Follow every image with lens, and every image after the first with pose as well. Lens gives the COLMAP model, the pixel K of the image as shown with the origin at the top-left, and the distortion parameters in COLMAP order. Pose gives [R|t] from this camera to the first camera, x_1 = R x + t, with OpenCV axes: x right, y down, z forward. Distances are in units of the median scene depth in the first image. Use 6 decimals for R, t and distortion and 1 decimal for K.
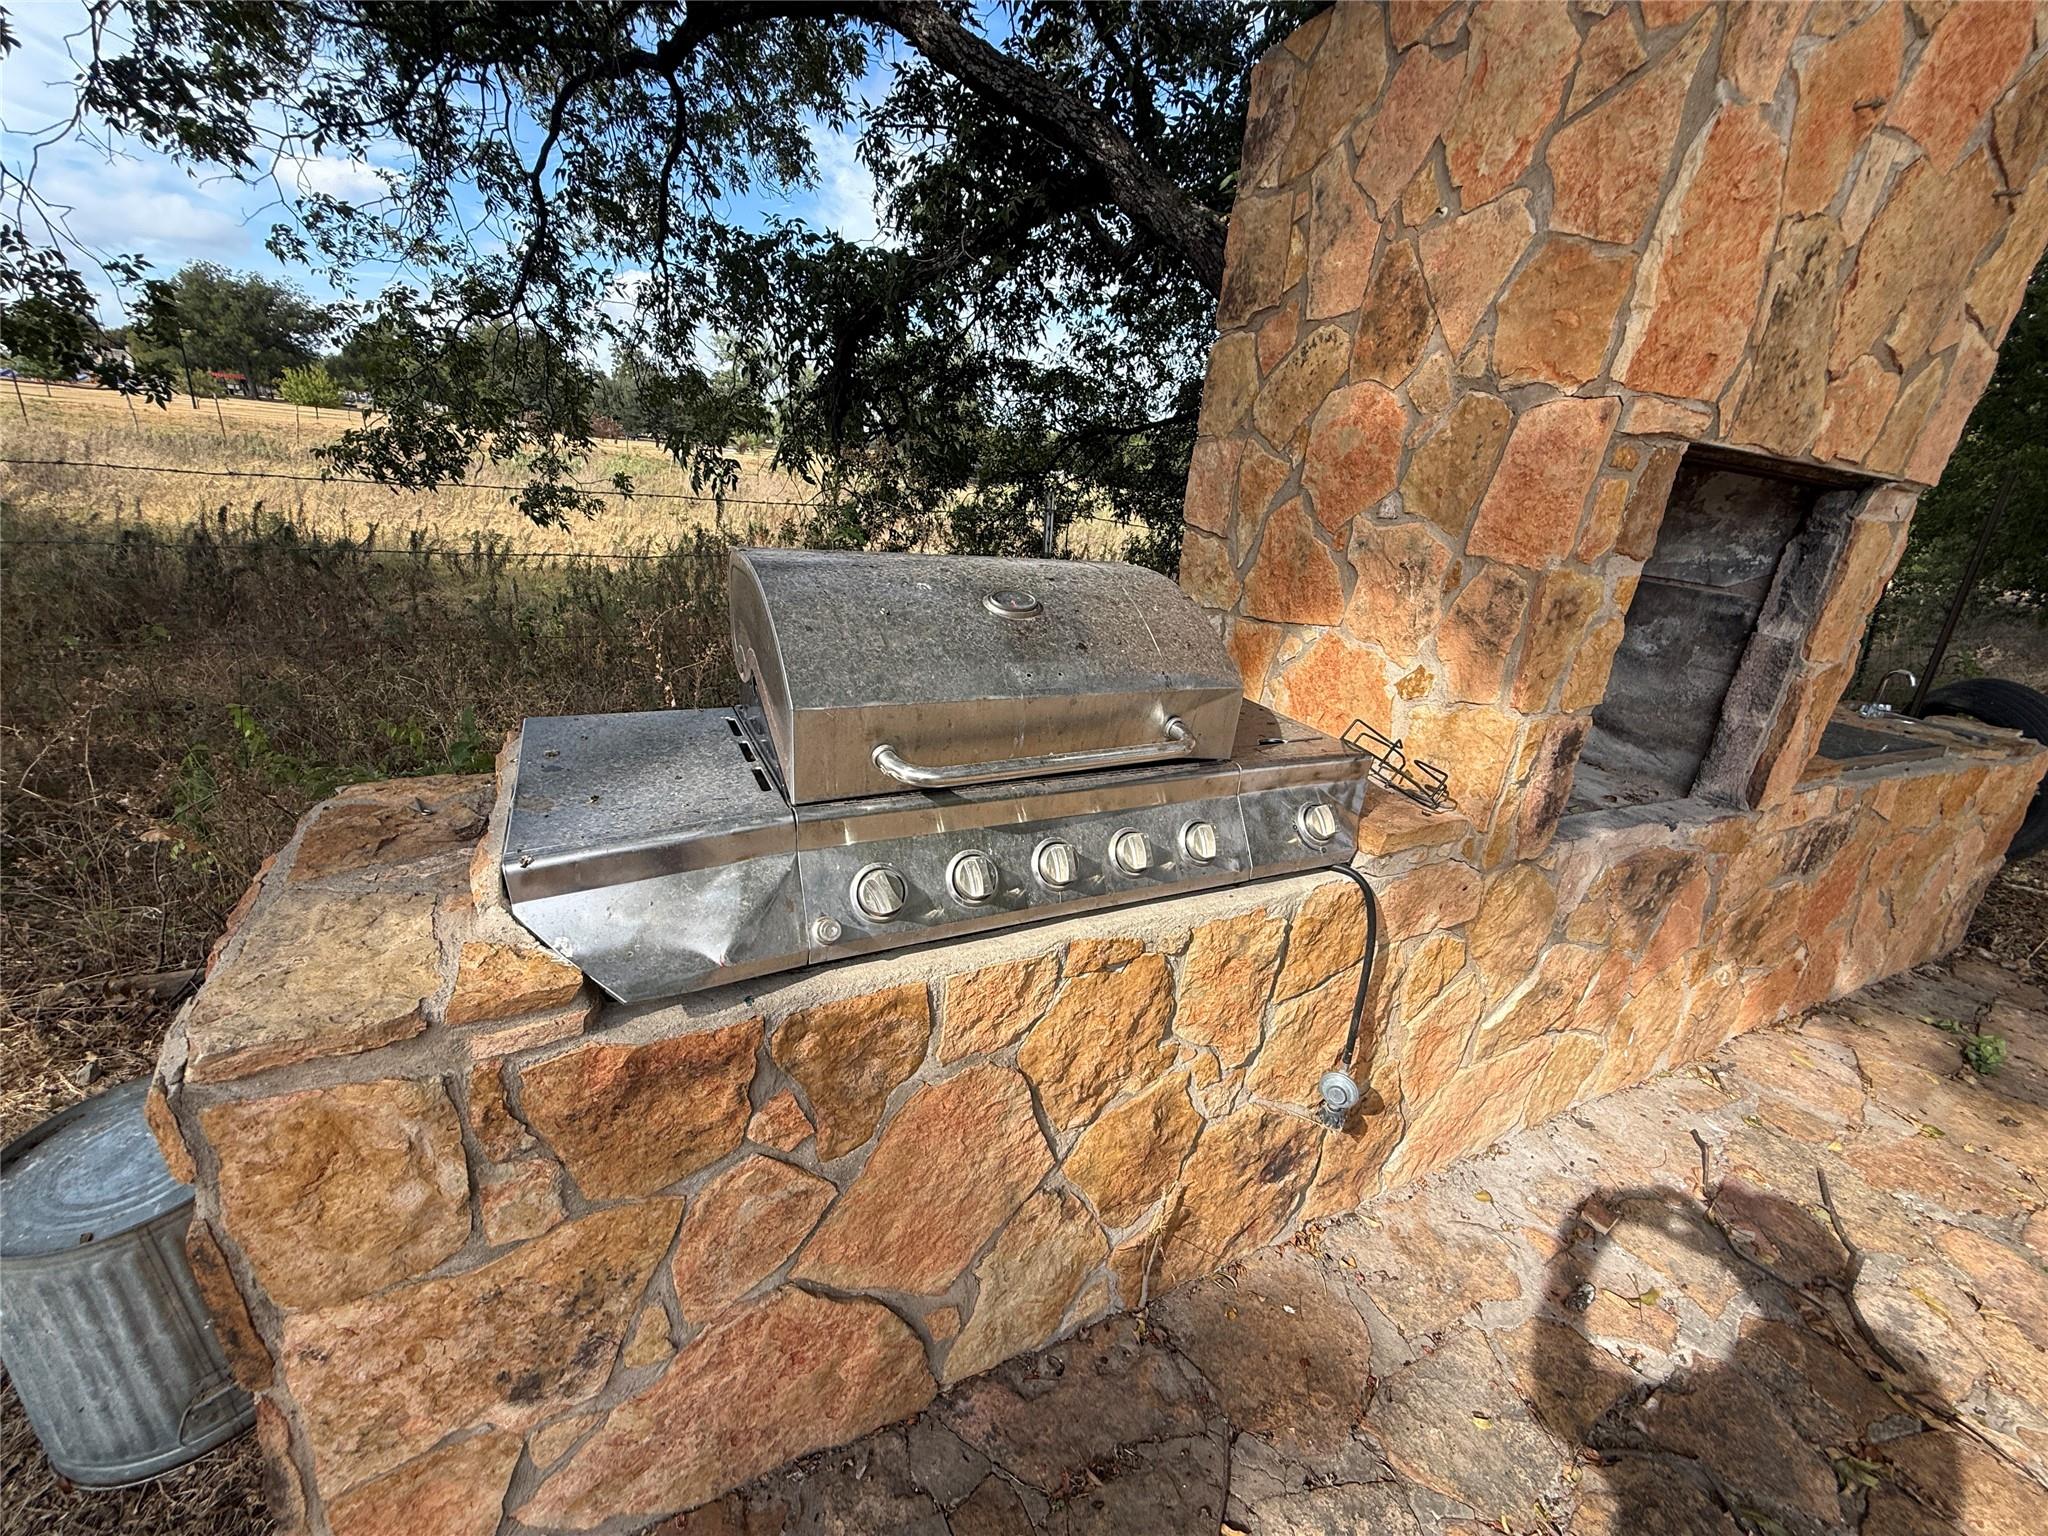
lens RADIAL K [[819.5, 0, 1024.0], [0, 819.5, 768.0], [0, 0, 1]] dist [-0.000279, -0.000447]
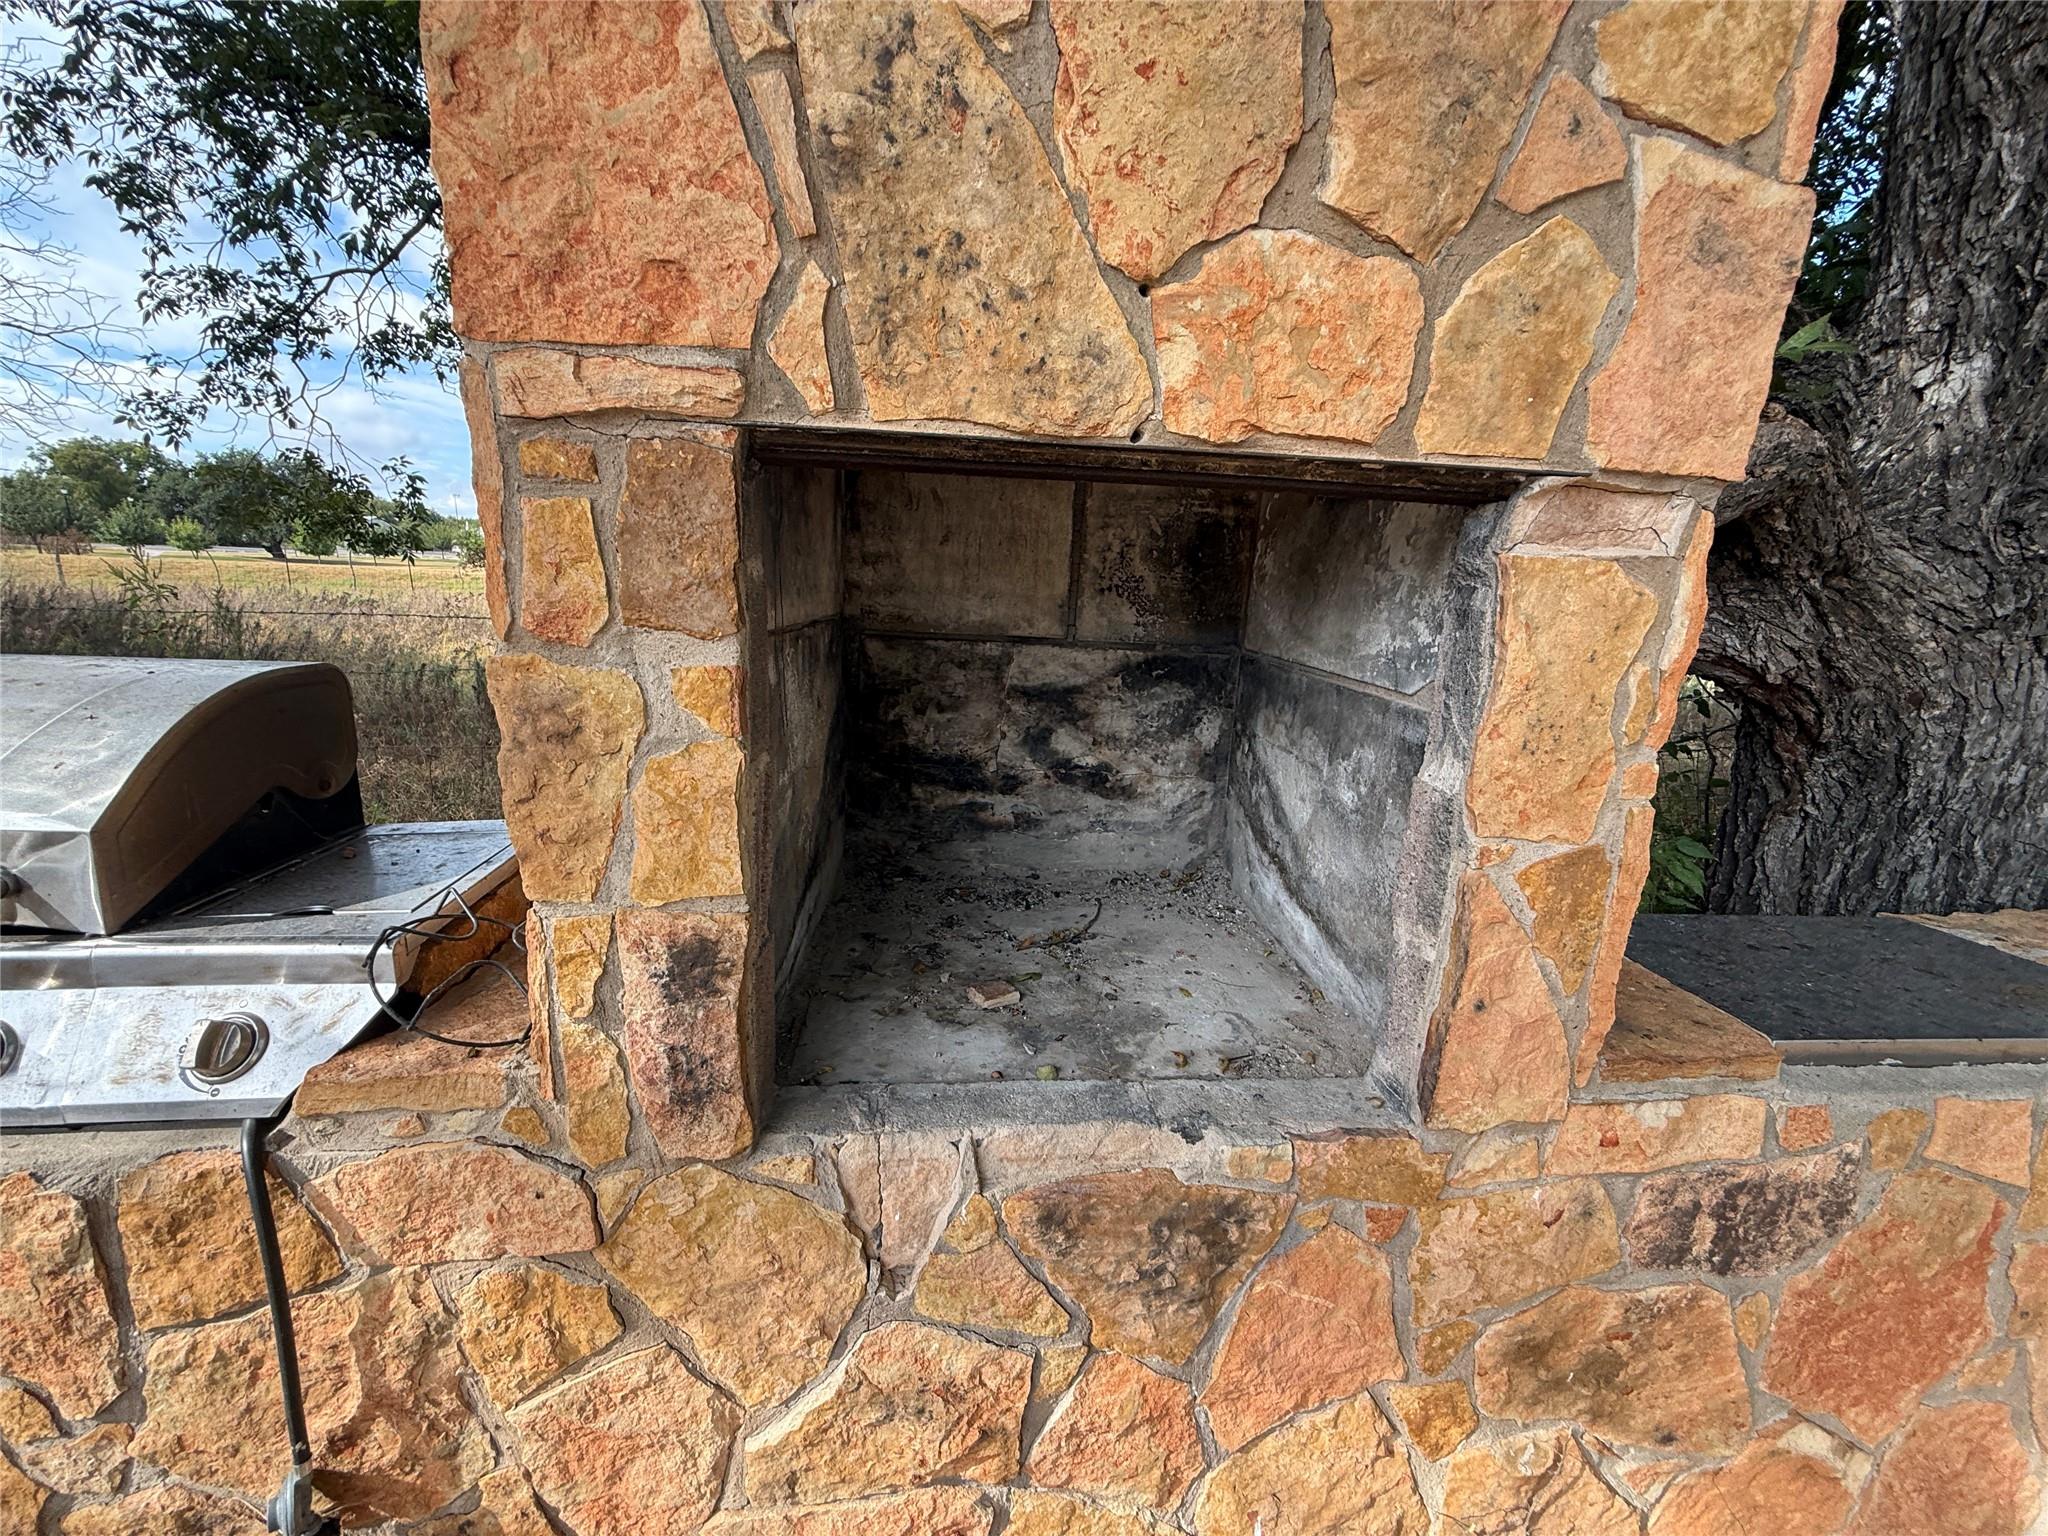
lens RADIAL K [[819.5, 0, 1024.0], [0, 819.5, 768.0], [0, 0, 1]] dist [-0.000279, -0.000447]
pose [[0.937652, 0.030187, -0.346262, 0.861948], [-0.078582, 0.988838, -0.126588, -0.087163], [0.338576, 0.145905, 0.929558, 0.433388]]
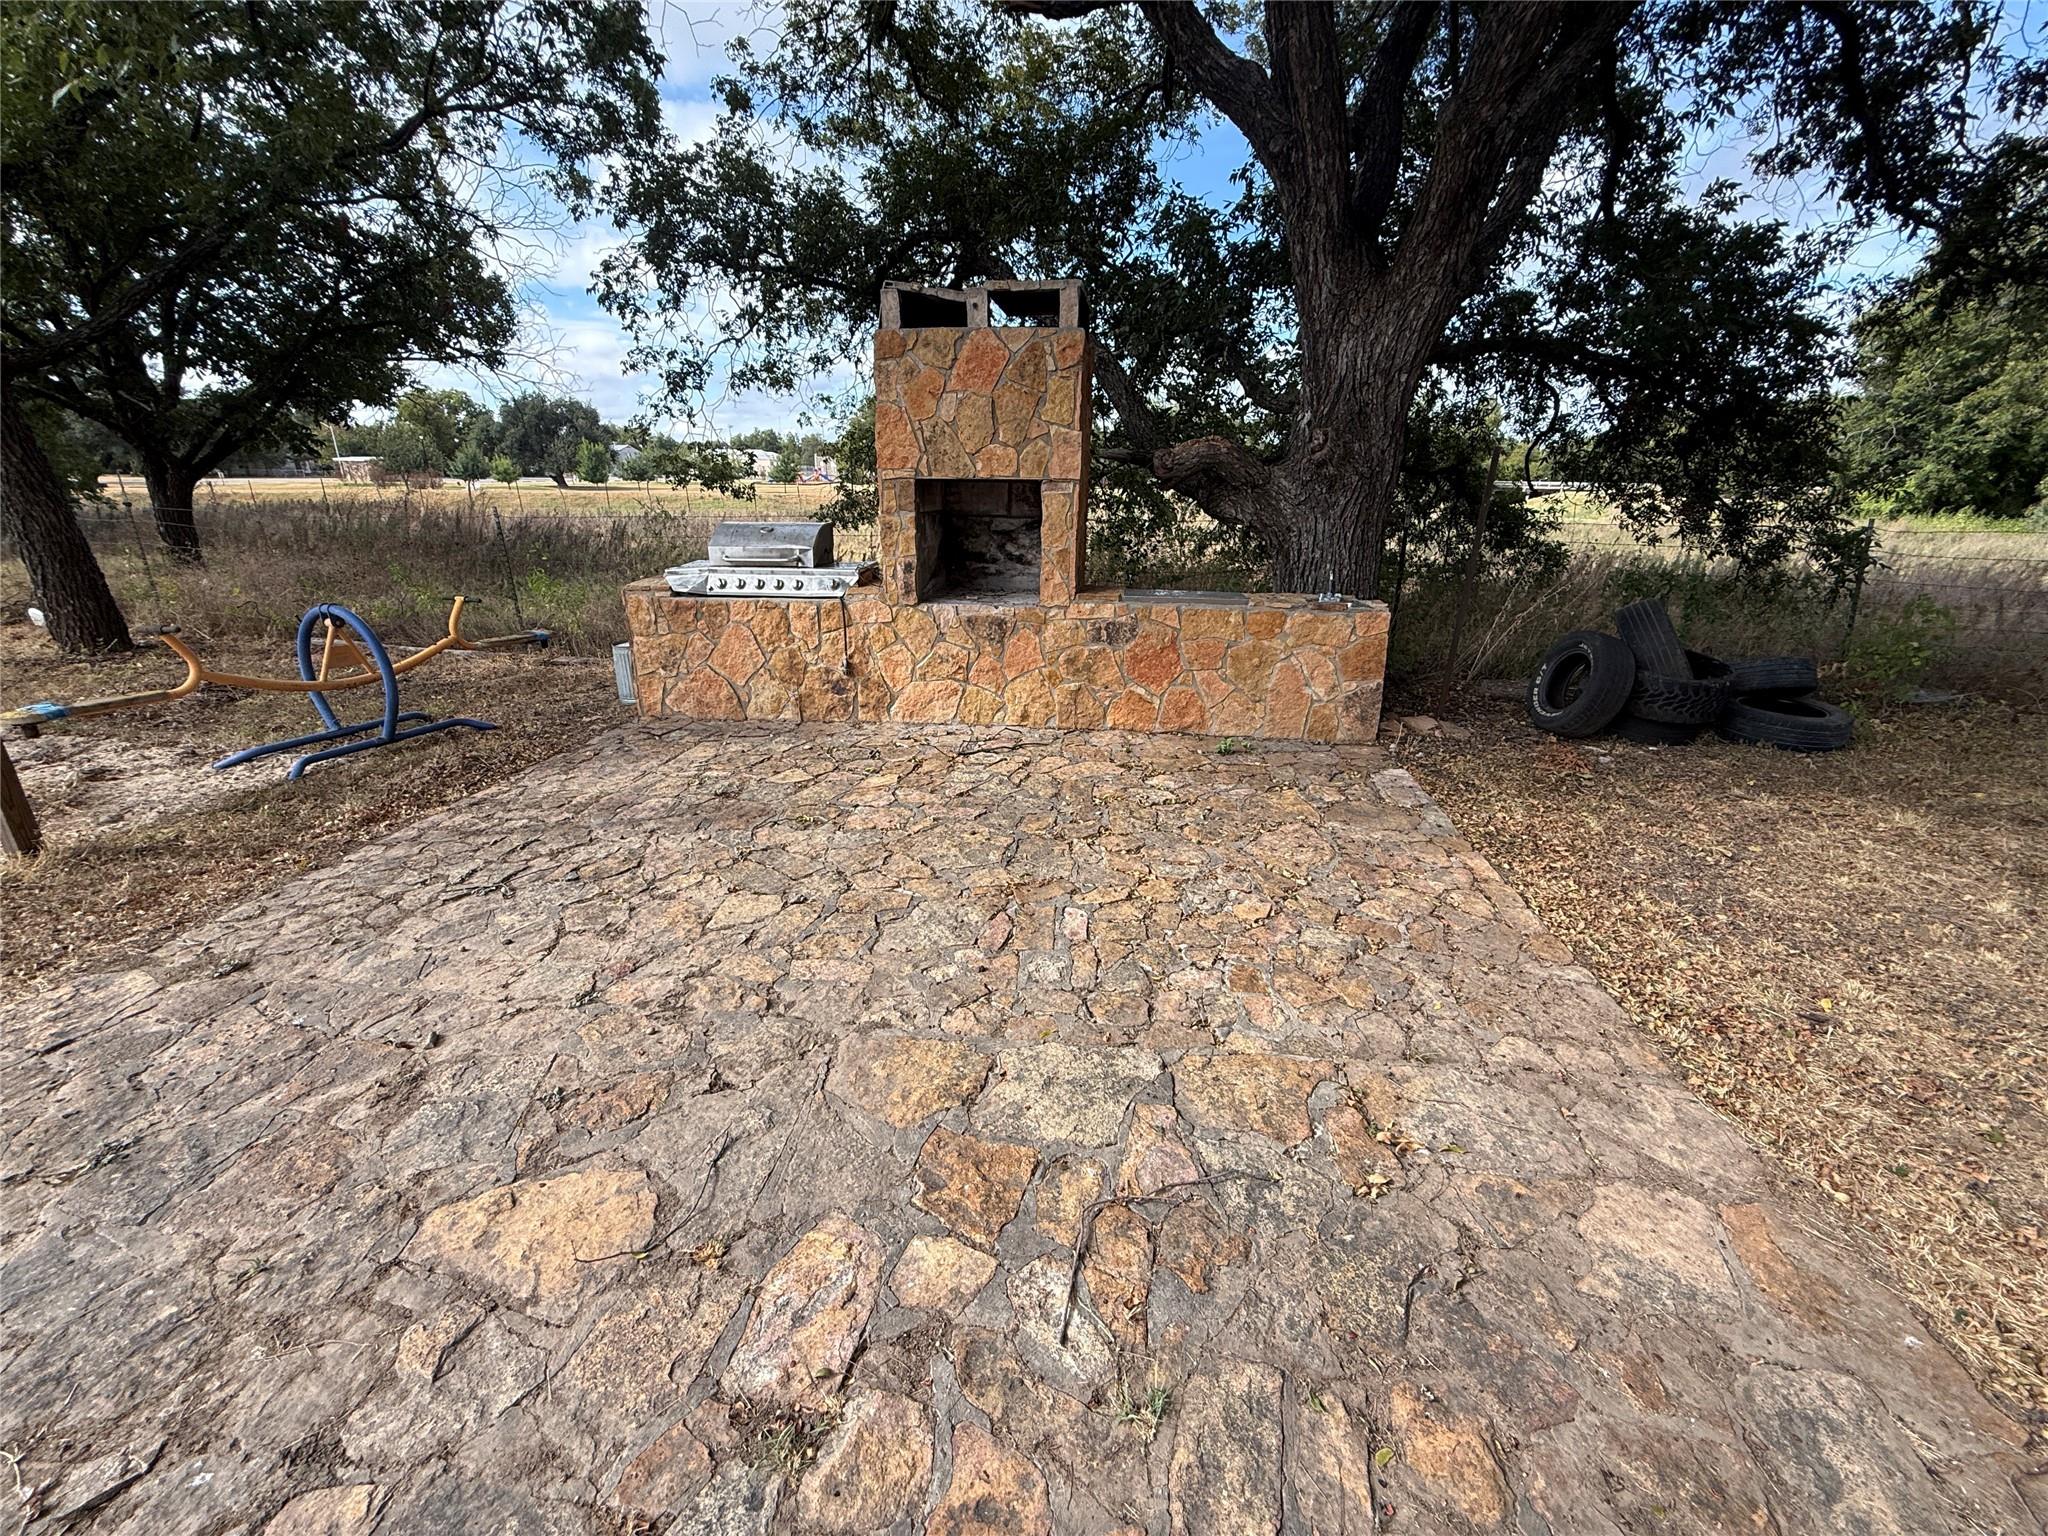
lens RADIAL K [[819.5, 0, 1024.0], [0, 819.5, 768.0], [0, 0, 1]] dist [-0.000279, -0.000447]
pose [[0.837910, 0.102825, -0.536036, 2.417001], [-0.120561, 0.992704, 0.001970, 0.596522], [0.532327, 0.062974, 0.844193, -1.276358]]
